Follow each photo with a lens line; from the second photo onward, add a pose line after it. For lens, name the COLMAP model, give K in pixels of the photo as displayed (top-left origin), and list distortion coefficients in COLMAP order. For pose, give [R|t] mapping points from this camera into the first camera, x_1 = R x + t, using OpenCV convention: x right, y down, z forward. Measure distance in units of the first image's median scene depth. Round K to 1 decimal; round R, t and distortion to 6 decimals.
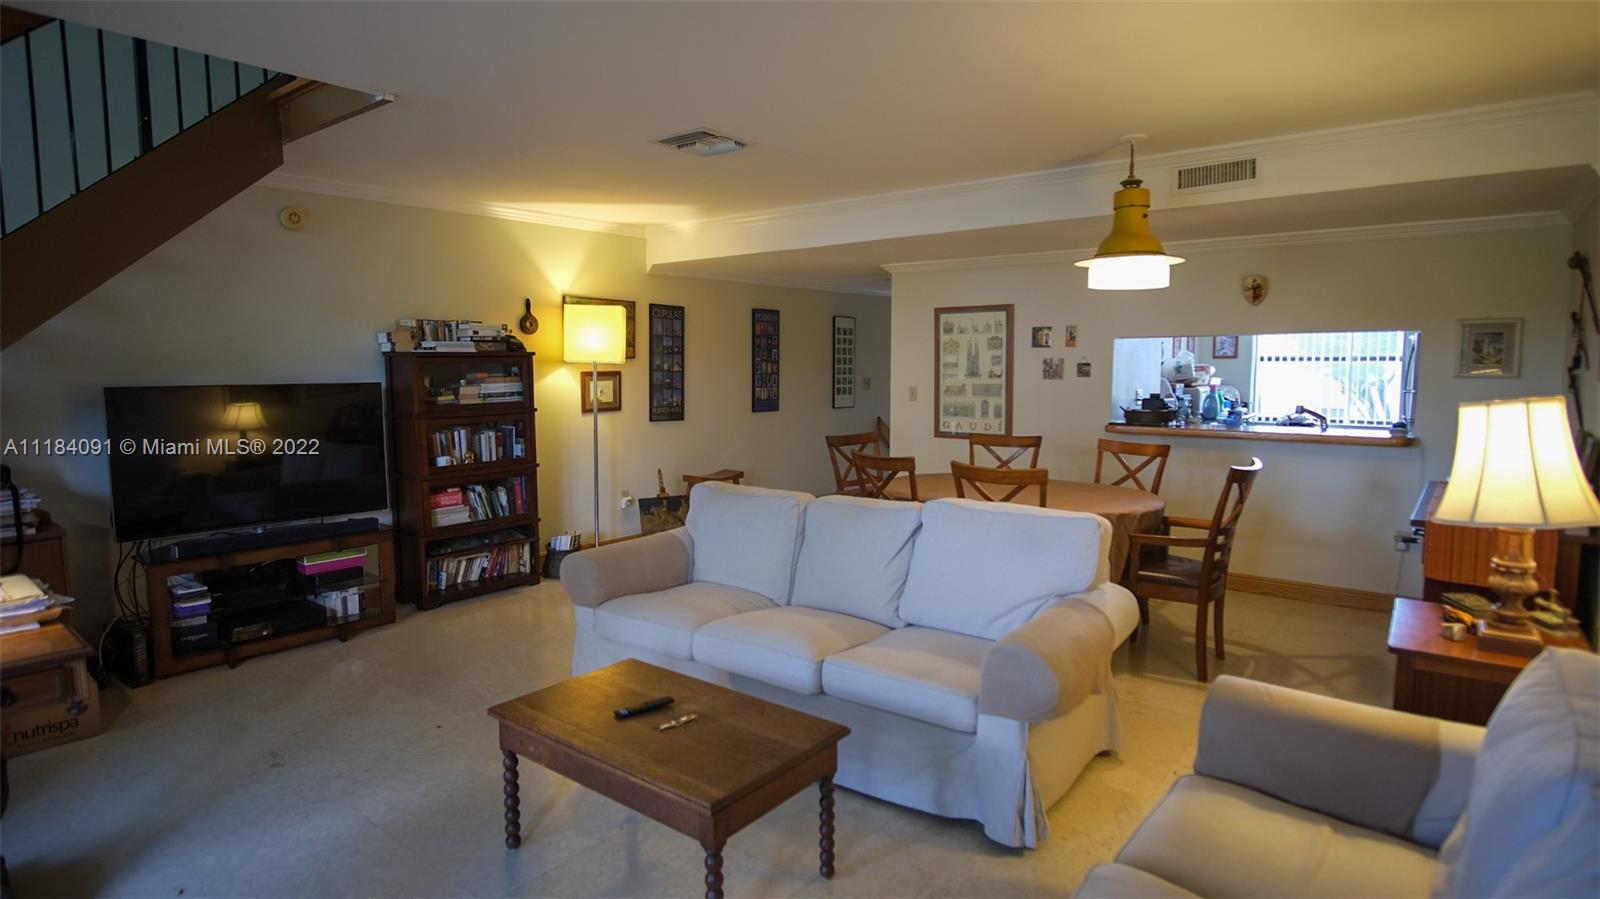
lens RADIAL K [[851.9, 0, 811.3], [0, 851.9, 444.1], [0, 0, 1]] dist [-0.027985, 0.001675]
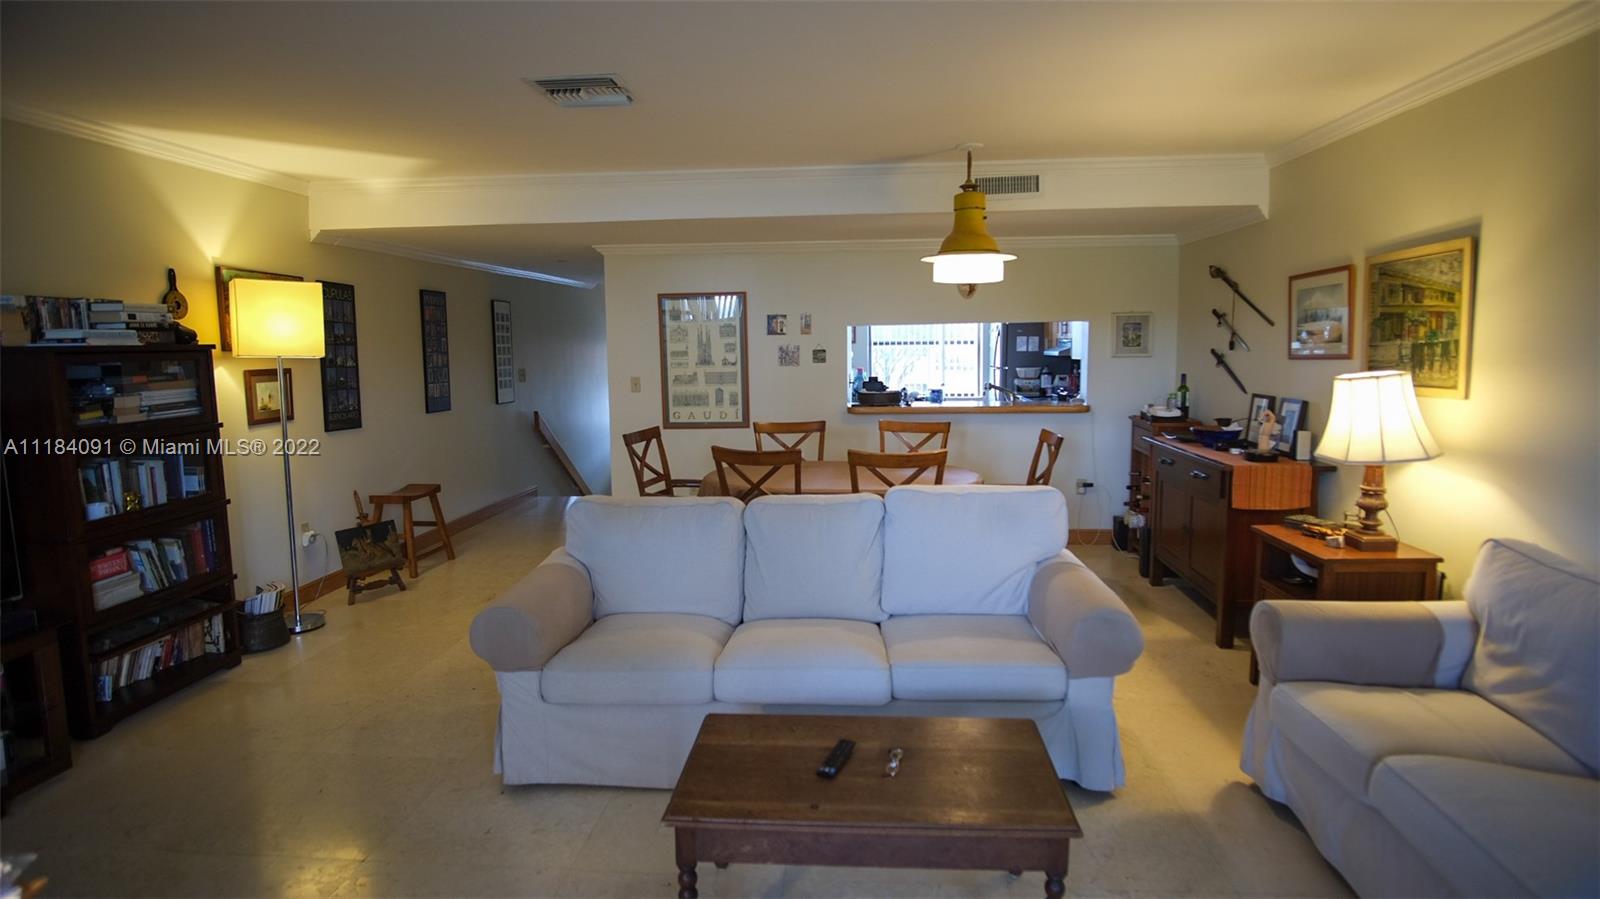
lens RADIAL K [[851.9, 0, 811.3], [0, 851.9, 444.1], [0, 0, 1]] dist [-0.027985, 0.001675]
pose [[0.830980, -0.072629, 0.551541, -0.284524], [0.063519, 0.997344, 0.035633, -0.016920], [-0.552664, 0.005423, 0.833386, 0.125735]]
